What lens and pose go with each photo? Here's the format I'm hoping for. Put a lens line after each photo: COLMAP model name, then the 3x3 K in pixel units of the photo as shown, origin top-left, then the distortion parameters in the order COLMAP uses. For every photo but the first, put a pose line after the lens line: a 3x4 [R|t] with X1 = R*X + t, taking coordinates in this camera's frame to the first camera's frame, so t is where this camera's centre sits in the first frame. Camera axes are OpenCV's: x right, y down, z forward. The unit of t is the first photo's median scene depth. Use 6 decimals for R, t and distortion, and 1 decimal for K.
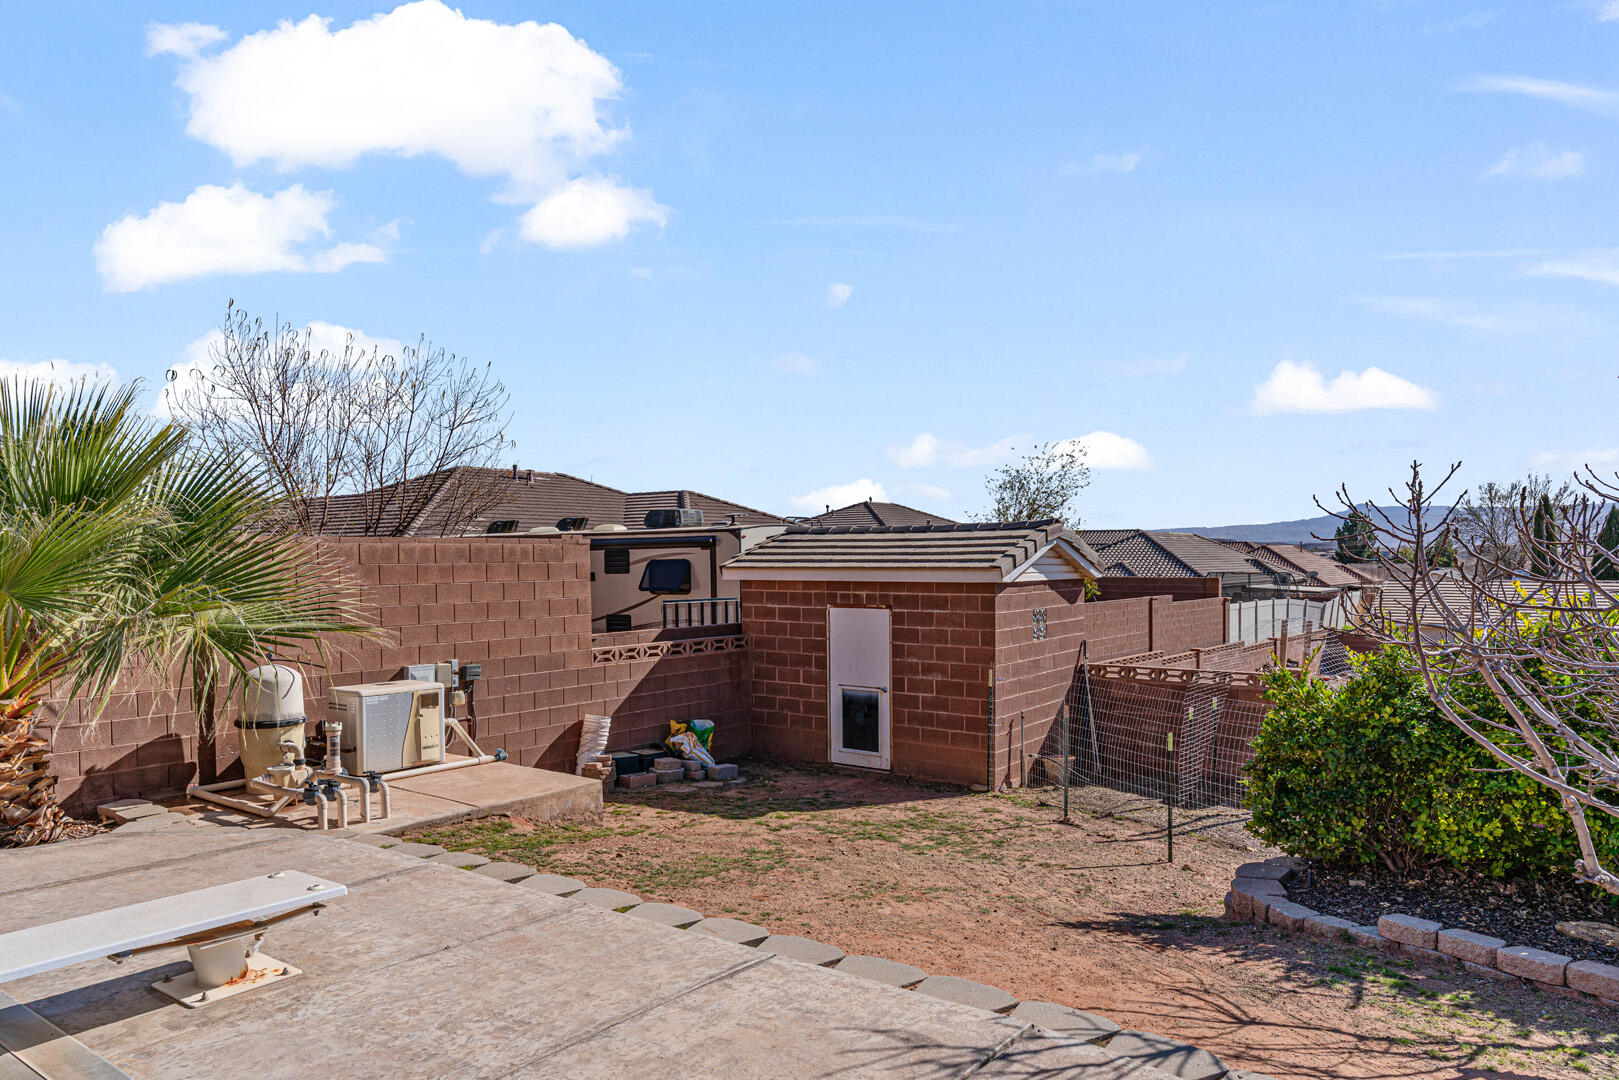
lens RADIAL K [[1058.8, 0, 809.5], [0, 1058.8, 540.0], [0, 0, 1]] dist [-0.017621, -0.000213]
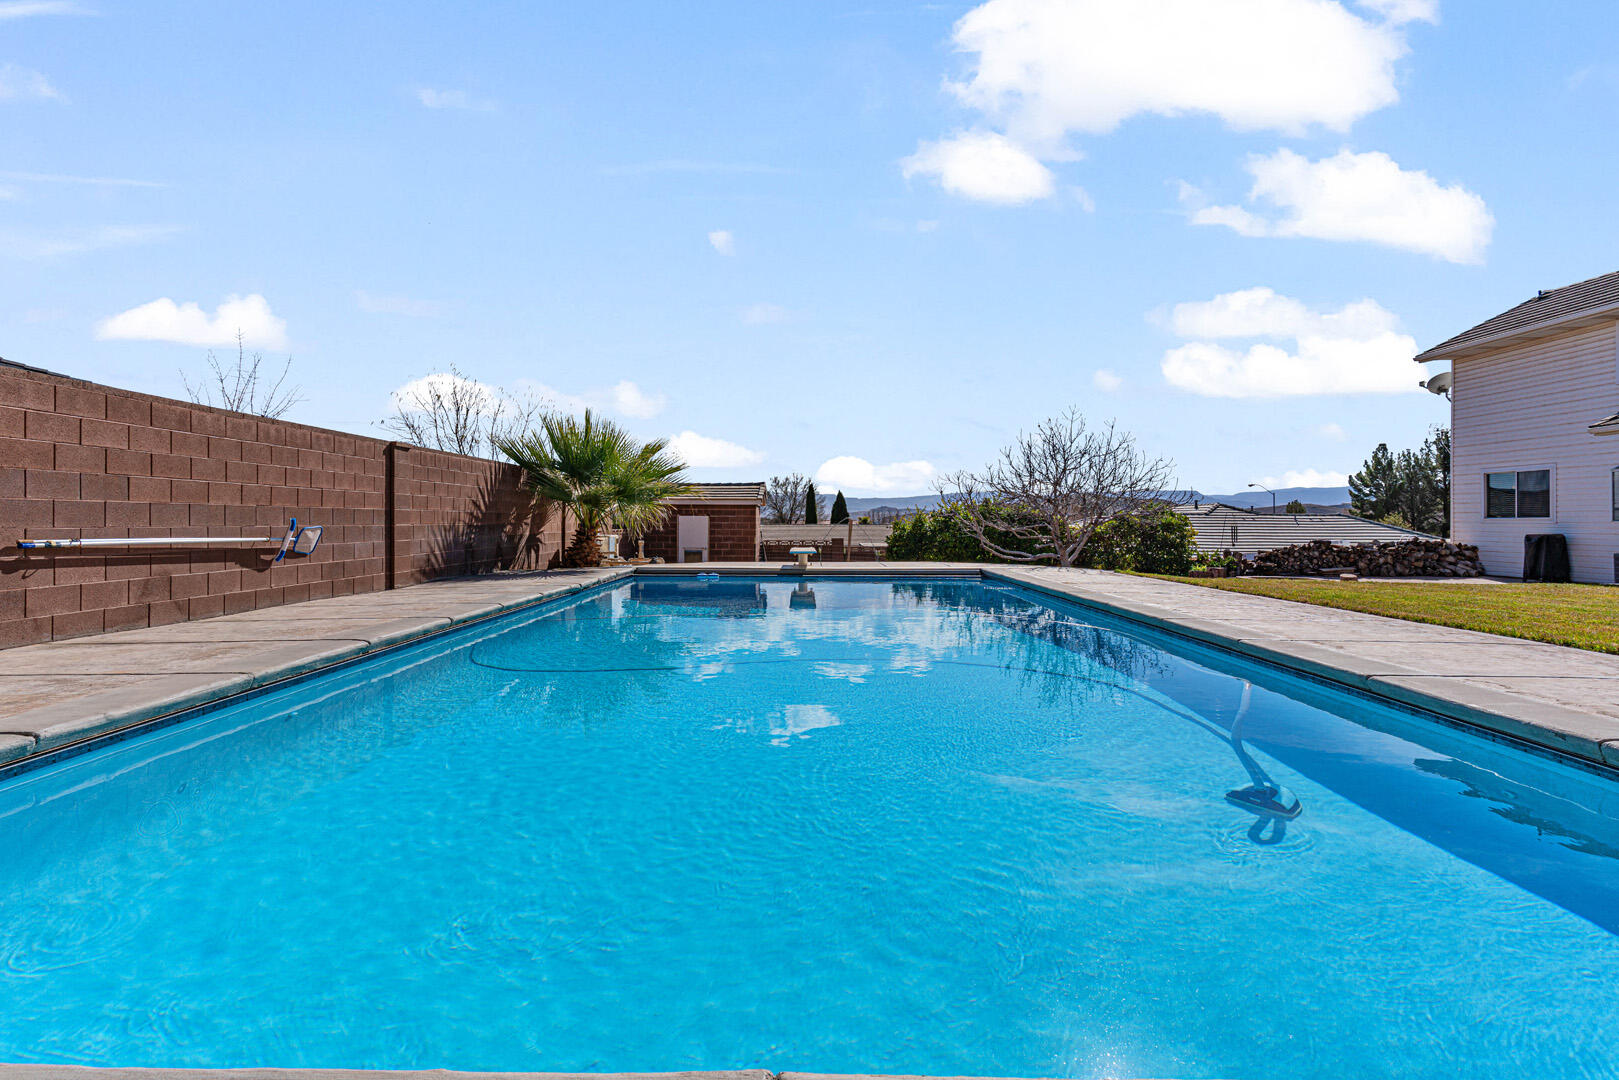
lens RADIAL K [[781.0, 0, 796.4], [0, 781.0, 515.3], [0, 0, 1]] dist [0.002392, 0.000136]
pose [[0.804302, 0.016254, 0.593998, -0.866342], [-0.021620, 0.999764, 0.001917, 0.057096], [-0.593827, -0.014384, 0.804464, -0.613987]]
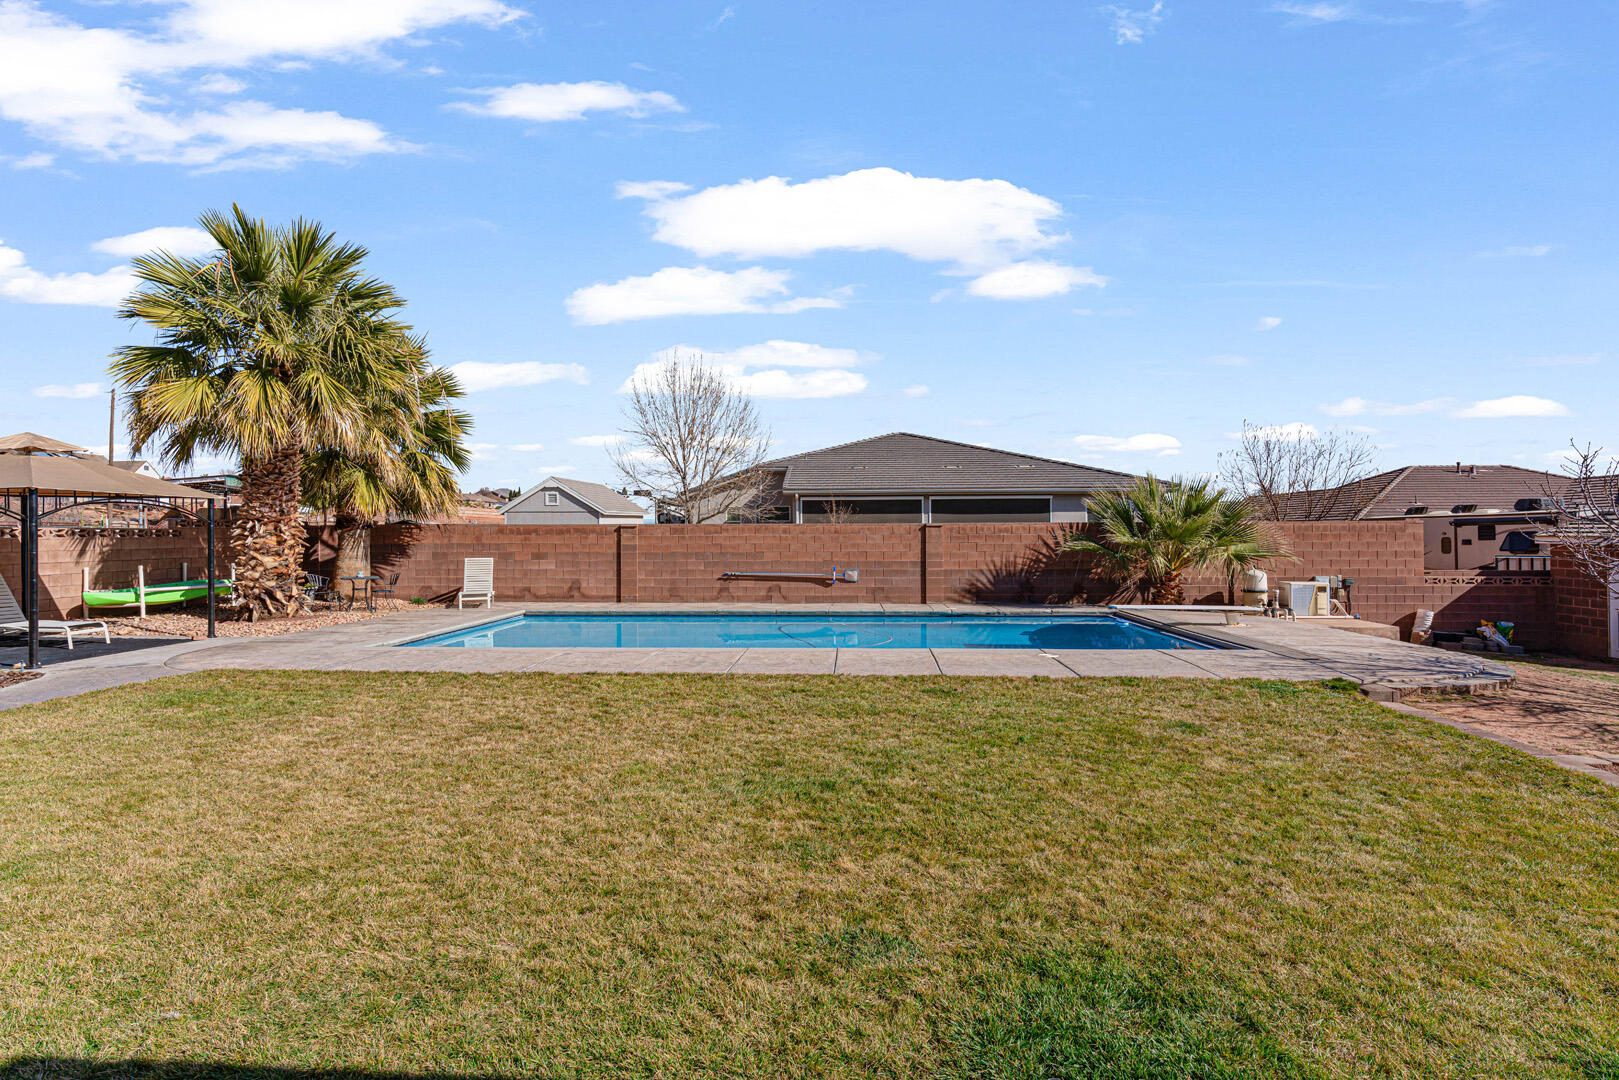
lens RADIAL K [[851.6, 0, 797.1], [0, 851.6, 537.8], [0, 0, 1]] dist [0.002380, 0.000352]
pose [[0.554514, 0.008910, -0.832127, 0.445647], [0.012541, 0.999740, 0.019062, -0.012713], [0.832080, -0.021006, 0.554258, -0.805306]]
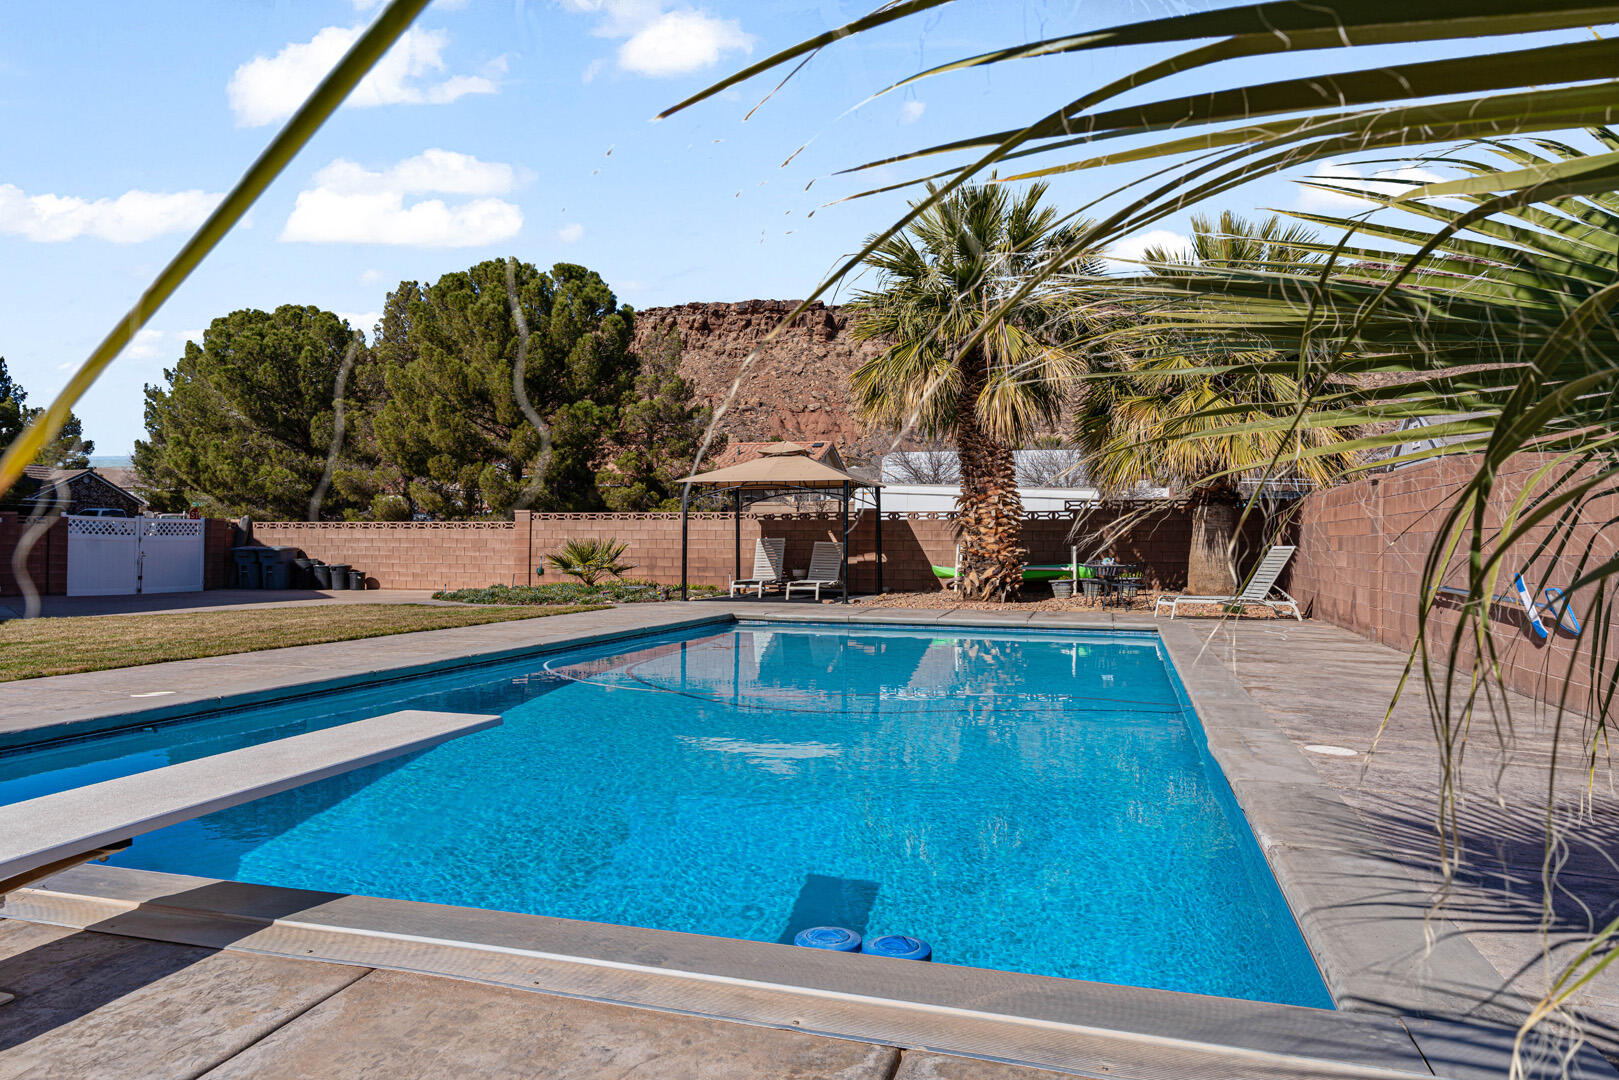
lens RADIAL K [[1058.8, 0, 809.5], [0, 1058.8, 540.0], [0, 0, 1]] dist [-0.017621, -0.000213]
pose [[-0.935389, 0.001031, -0.353620, -0.264414], [0.007830, 0.999811, -0.017795, 0.057757], [0.353534, -0.019414, -0.935220, 0.517777]]
